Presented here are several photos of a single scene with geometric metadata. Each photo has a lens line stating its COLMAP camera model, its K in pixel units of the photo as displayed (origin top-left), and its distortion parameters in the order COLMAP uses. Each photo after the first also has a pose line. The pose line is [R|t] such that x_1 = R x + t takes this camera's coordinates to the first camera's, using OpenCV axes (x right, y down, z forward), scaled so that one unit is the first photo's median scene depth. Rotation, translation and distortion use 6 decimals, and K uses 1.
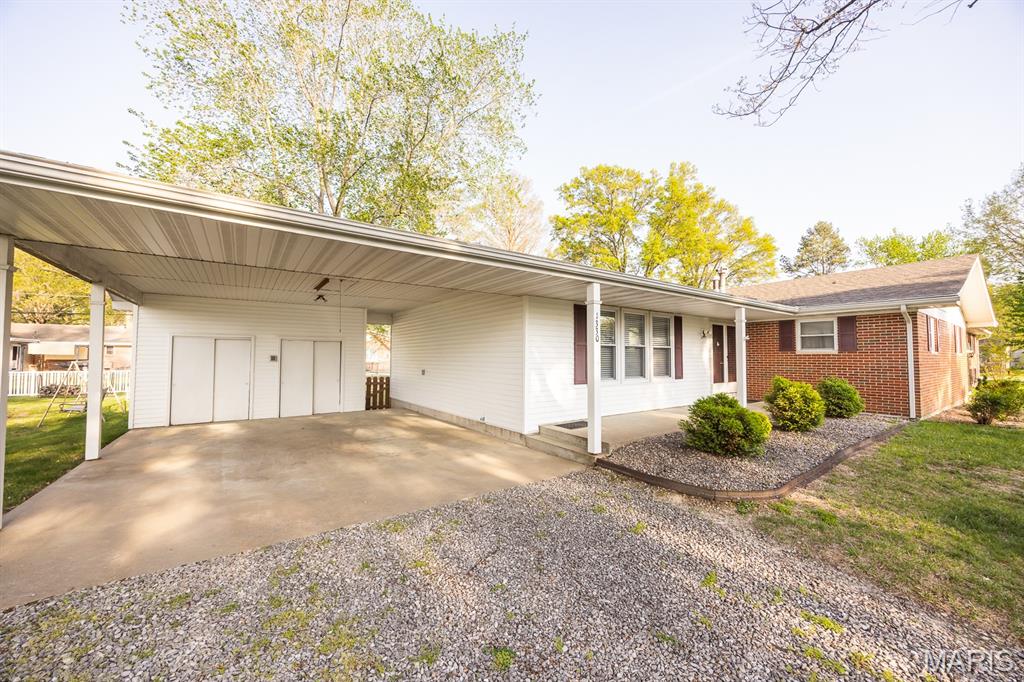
lens RADIAL K [[391.4, 0, 518.6], [0, 391.4, 339.0], [0, 0, 1]] dist [-0.006757, 0.000192]
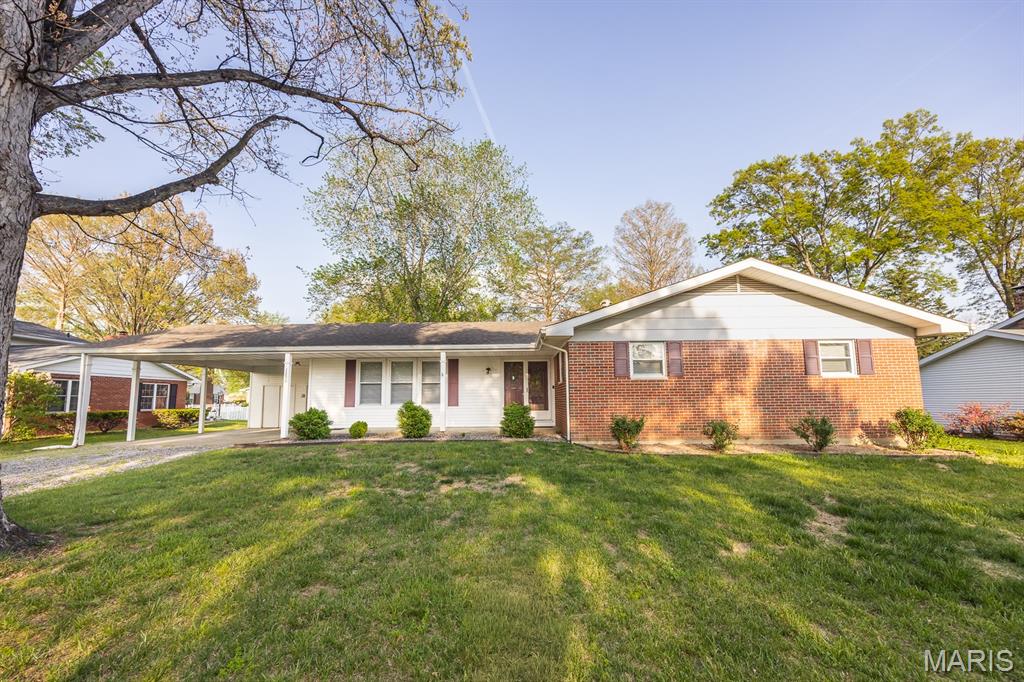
lens RADIAL K [[414.1, 0, 509.9], [0, 414.1, 358.9], [0, 0, 1]] dist [-0.001274, -0.000004]
pose [[0.804708, -0.069718, -0.589563, 1.560508], [0.038189, 0.997103, -0.065786, 0.047183], [0.592442, 0.030424, 0.805039, -0.032115]]
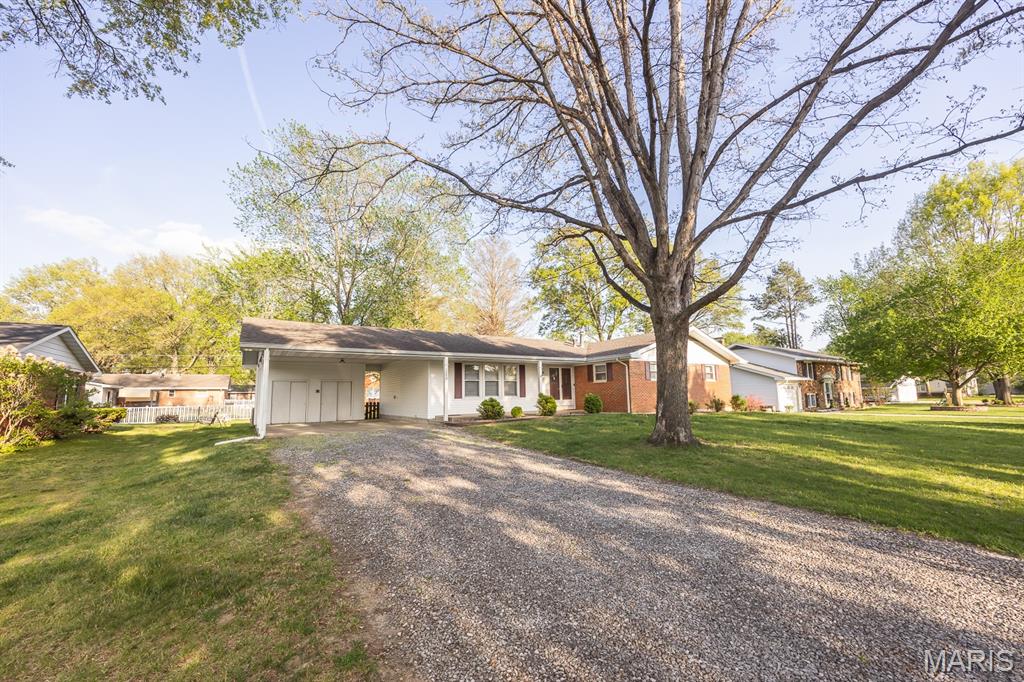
lens RADIAL K [[410.7, 0, 512.0], [0, 410.7, 341.0], [0, 0, 1]] dist [0.001619, 0.000138]
pose [[0.998593, -0.026639, -0.045859, 0.506280], [0.022546, 0.995903, -0.087574, 0.001928], [0.048004, 0.086417, 0.995102, -1.163723]]
